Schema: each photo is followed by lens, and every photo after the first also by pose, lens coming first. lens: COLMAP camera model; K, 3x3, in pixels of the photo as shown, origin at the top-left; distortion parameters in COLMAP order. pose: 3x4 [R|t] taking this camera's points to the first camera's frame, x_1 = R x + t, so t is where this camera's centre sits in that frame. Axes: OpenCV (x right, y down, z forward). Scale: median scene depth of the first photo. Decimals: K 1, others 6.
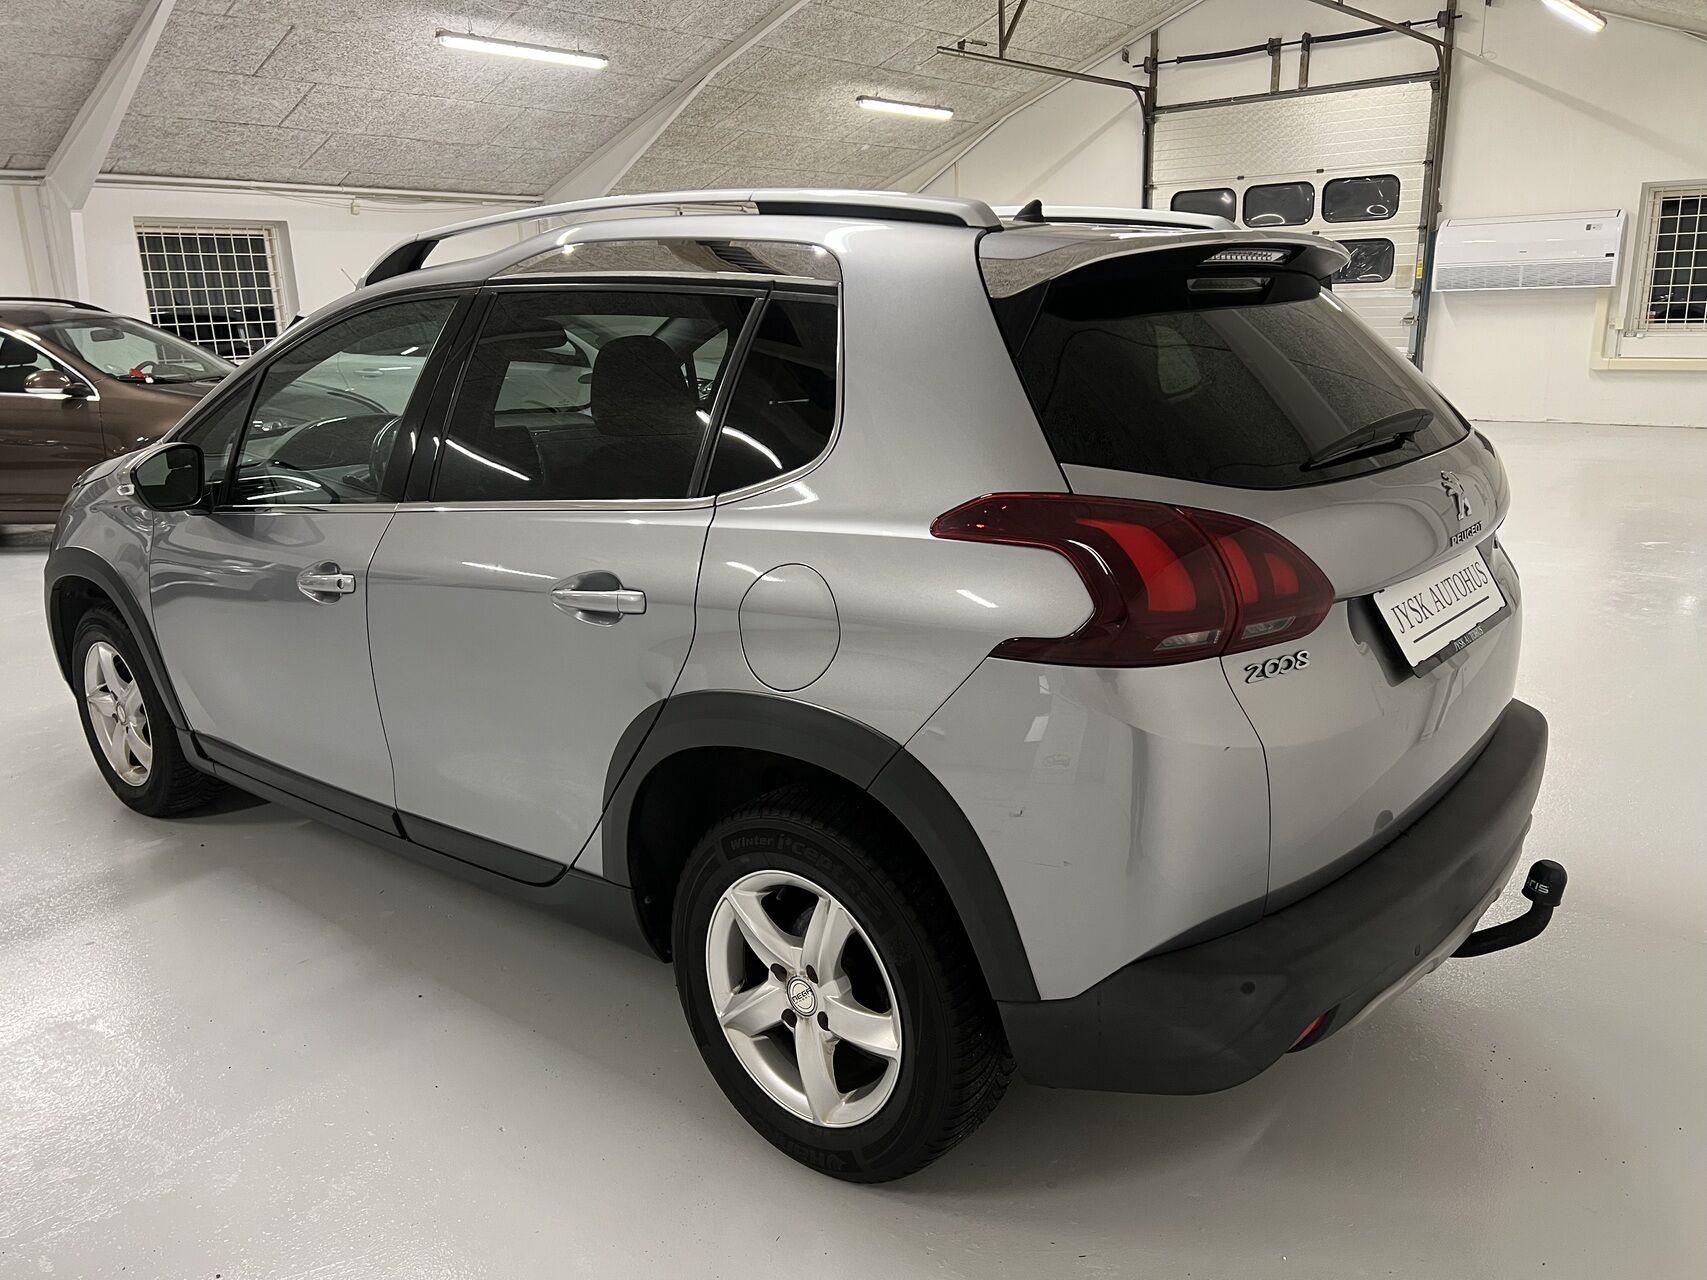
lens RADIAL K [[1286.3, 0, 927.0], [0, 1286.3, 665.0], [0, 0, 1]] dist [0.038795, -0.055542]
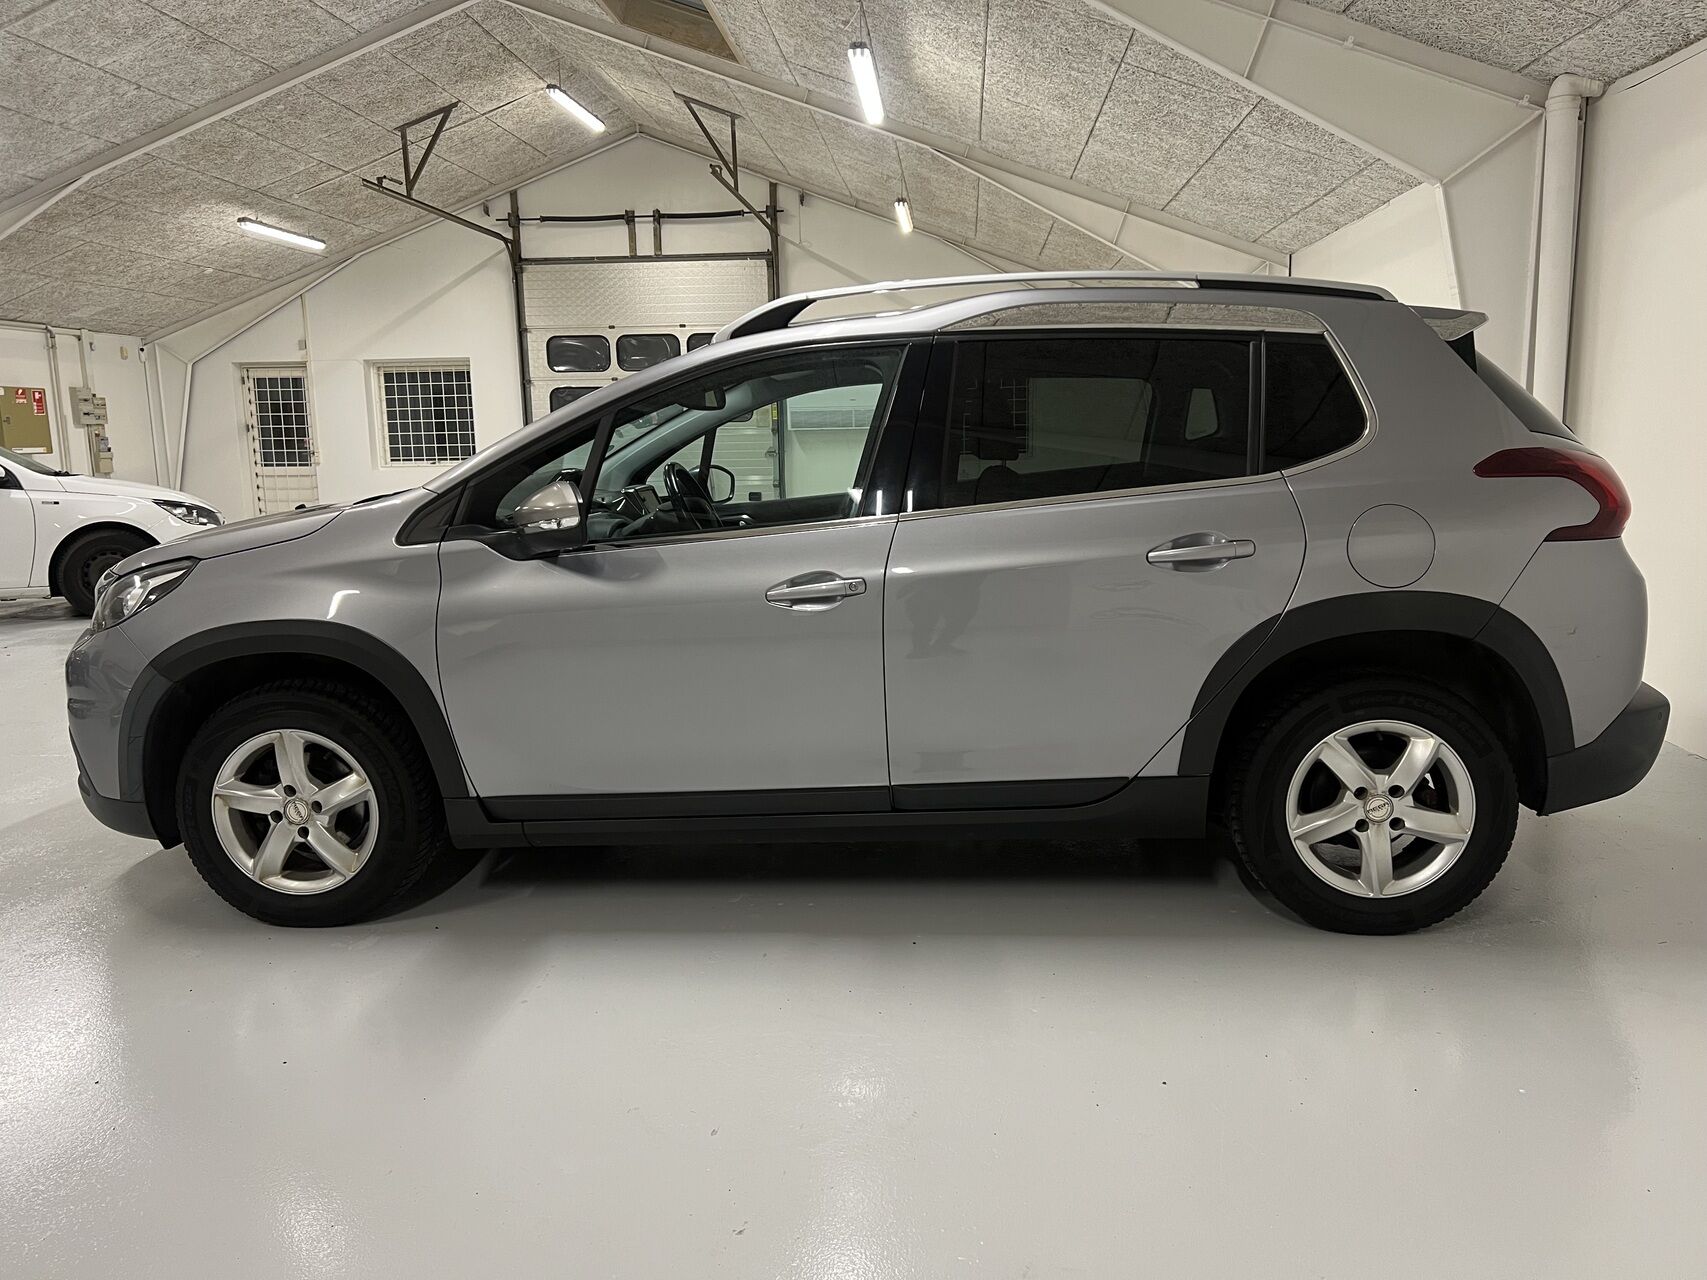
lens RADIAL K [[1286.3, 0, 892.9], [0, 1286.3, 638.9], [0, 0, 1]] dist [0.038795, -0.055542]
pose [[0.810243, -0.079295, 0.580705, -0.230358], [0.158355, 0.983574, -0.086642, 0.018390], [-0.564295, 0.162159, 0.809491, 0.017117]]
